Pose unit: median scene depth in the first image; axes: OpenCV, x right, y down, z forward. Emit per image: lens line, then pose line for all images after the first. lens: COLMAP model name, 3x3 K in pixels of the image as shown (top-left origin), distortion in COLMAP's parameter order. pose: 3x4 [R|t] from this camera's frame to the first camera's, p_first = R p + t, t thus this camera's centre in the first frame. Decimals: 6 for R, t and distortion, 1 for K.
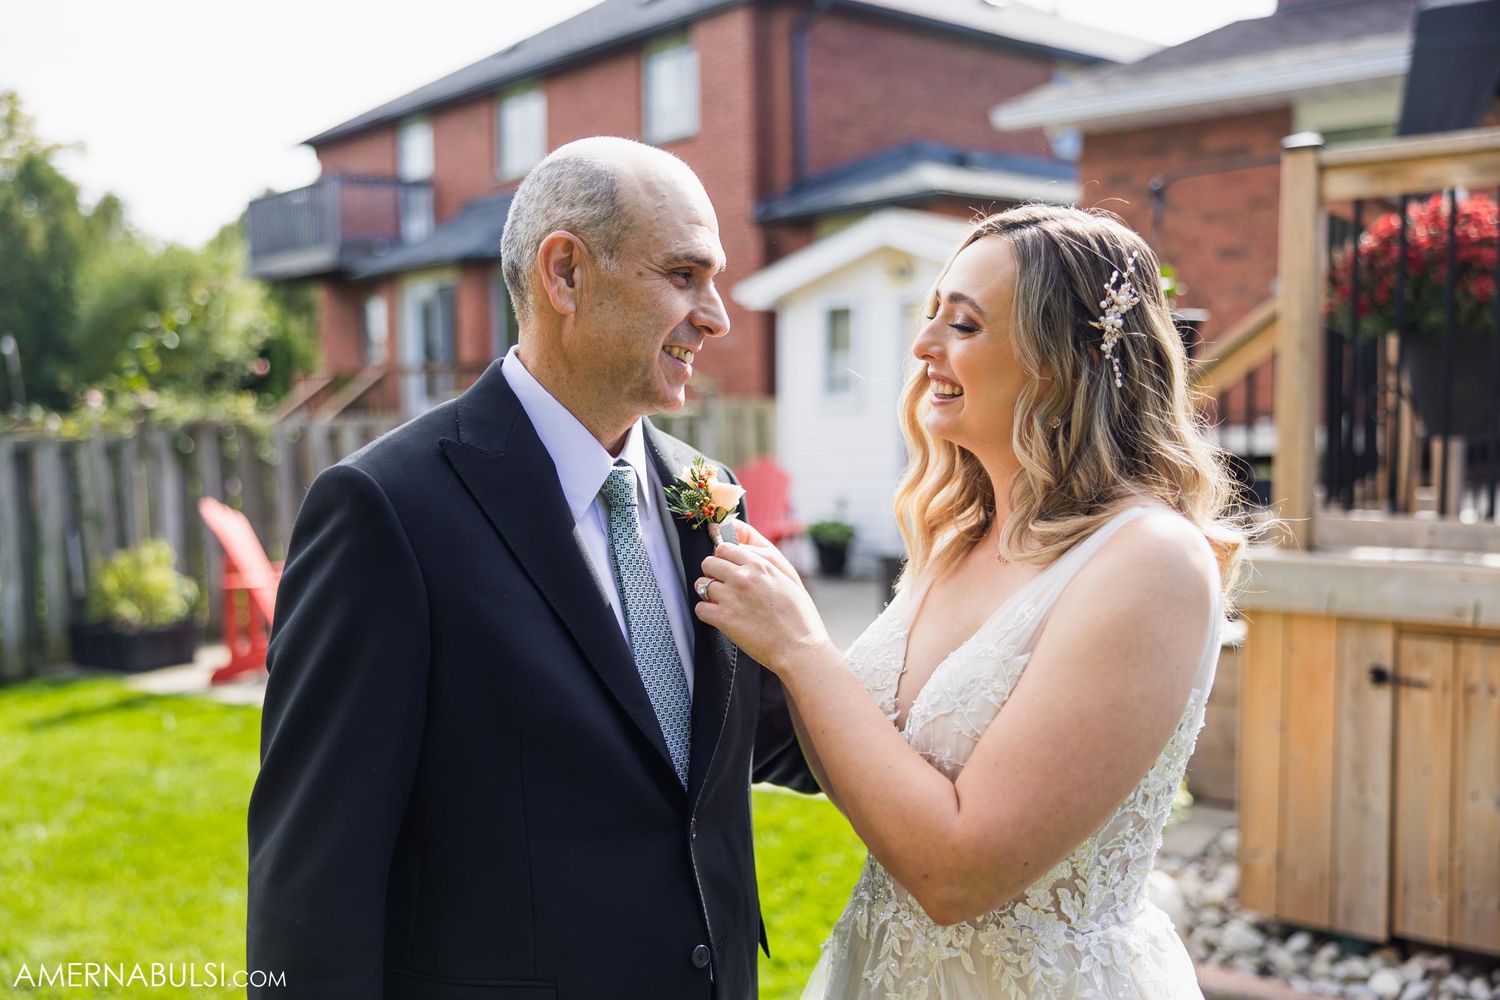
lens RADIAL K [[1608.7, 0, 750.0], [0, 1608.7, 500.0], [0, 0, 1]] dist [-0.001843, 0.006844]
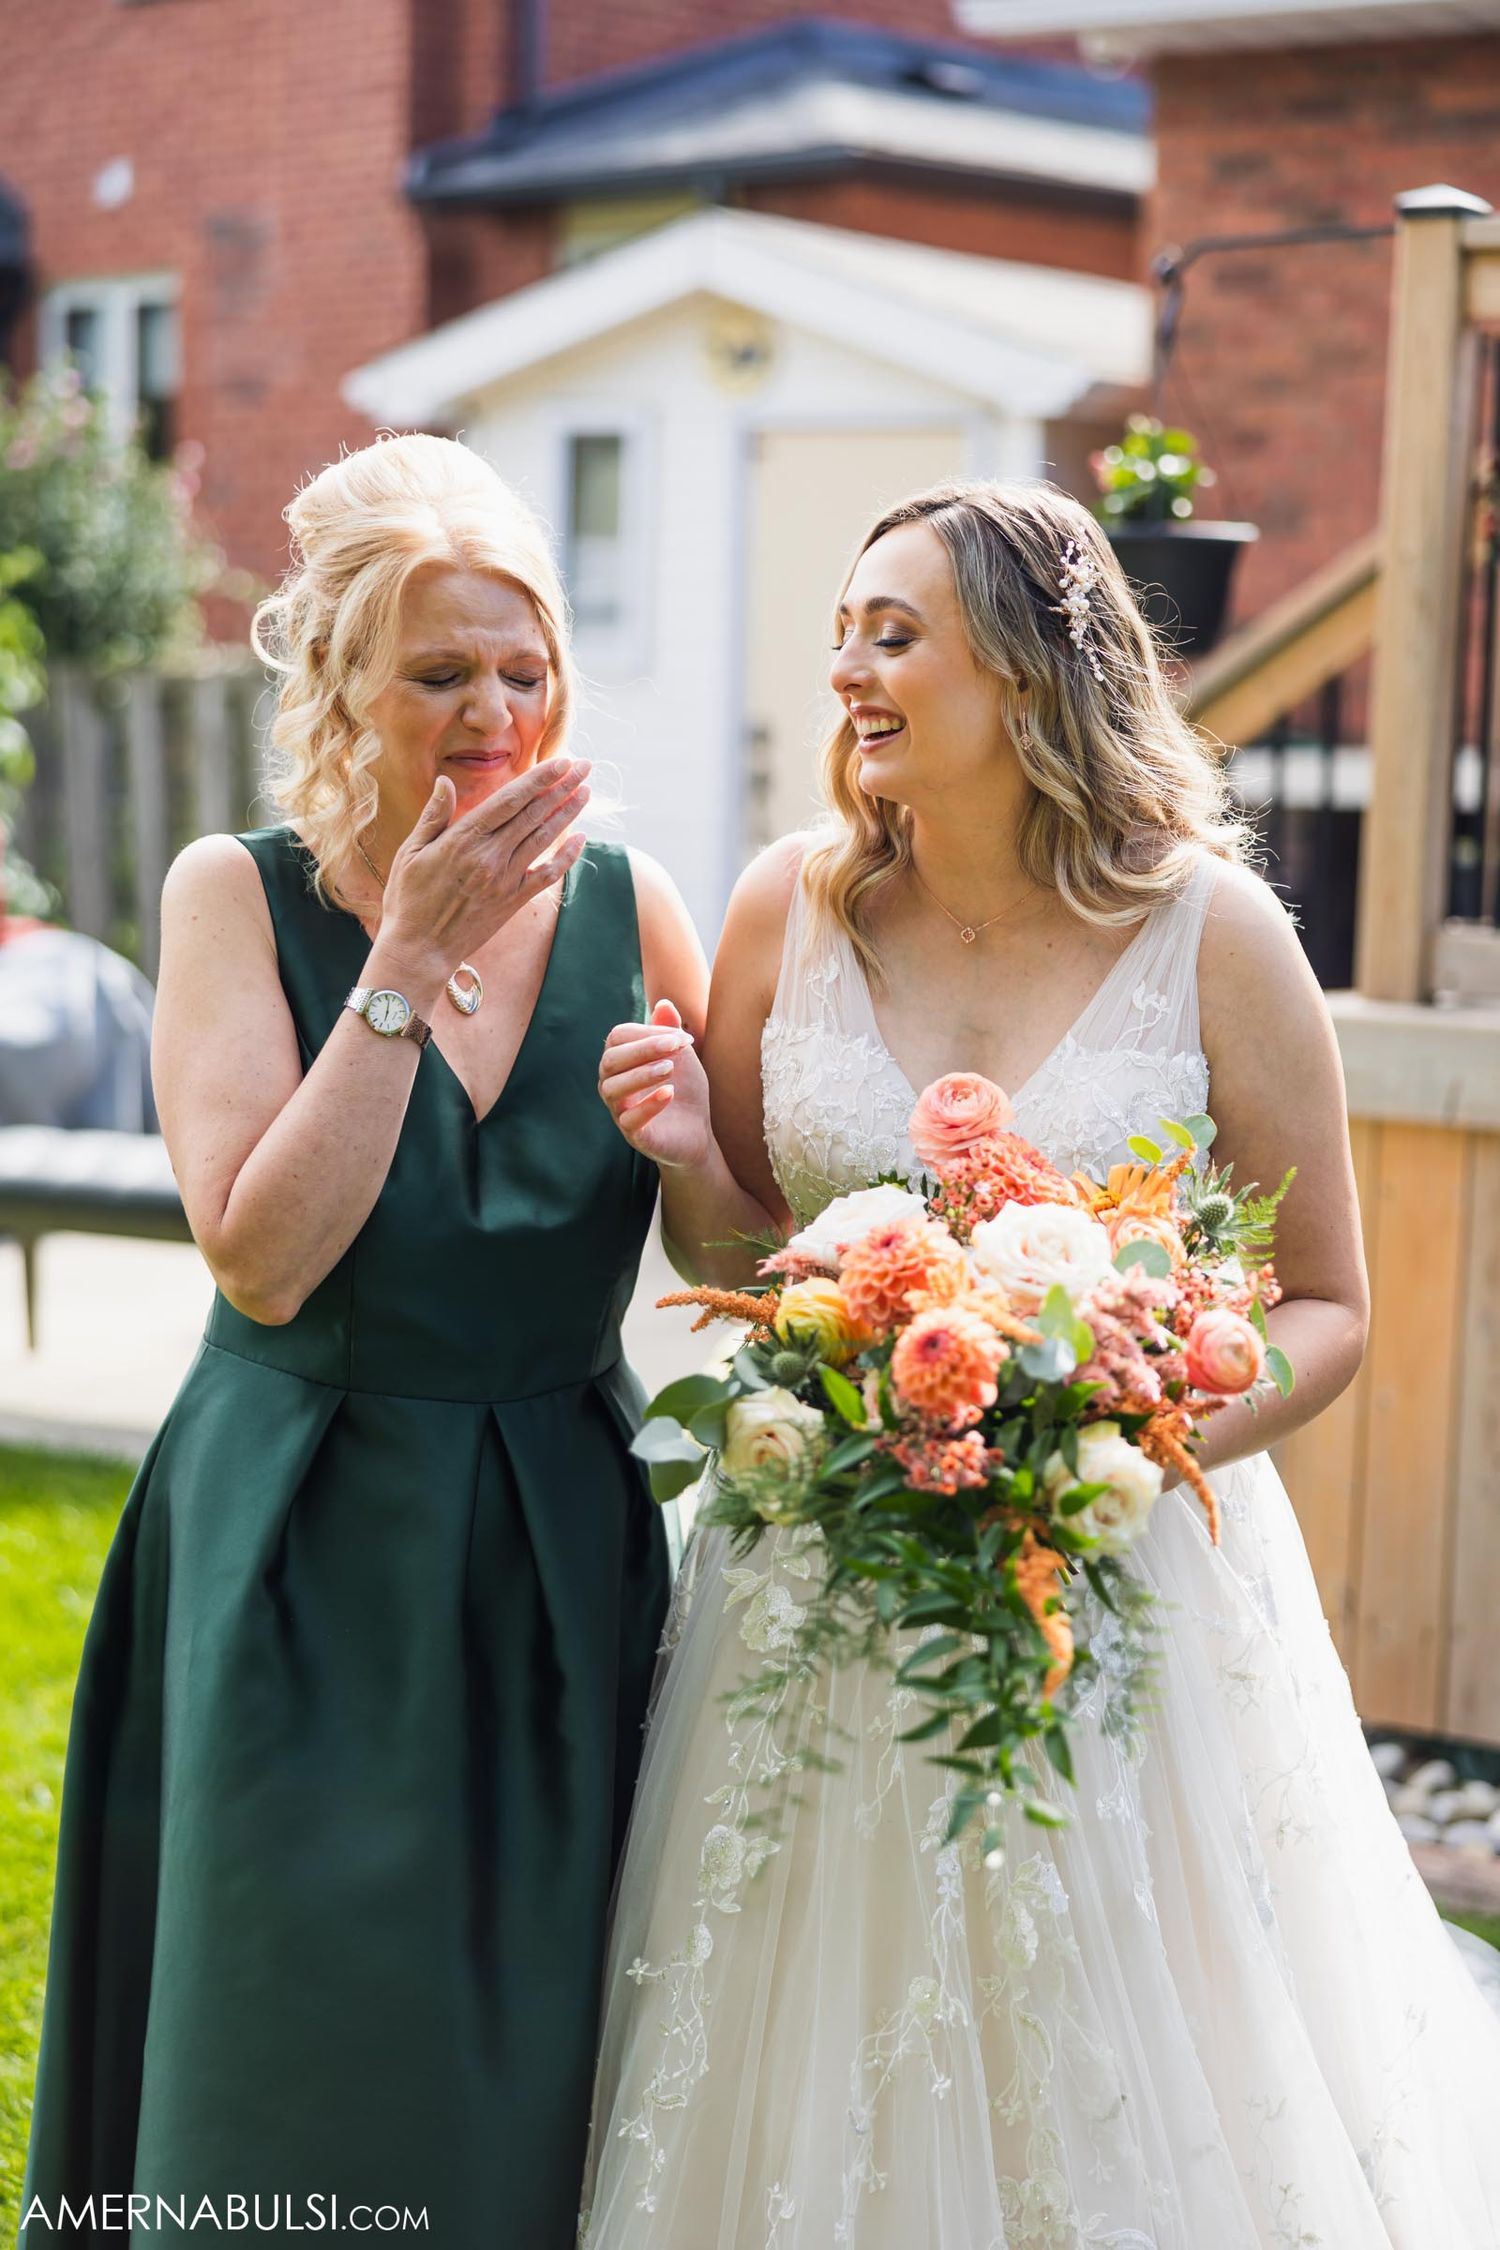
lens RADIAL K [[4204.8, 0, 750.0], [0, 4204.8, 1125.0], [0, 0, 1]] dist [-0.040432, -0.117974]
pose [[0.996109, 0.025484, 0.084361, 0.008061], [-0.030025, 0.998143, 0.052998, 0.002511], [-0.082854, -0.055325, 0.995025, -0.118098]]
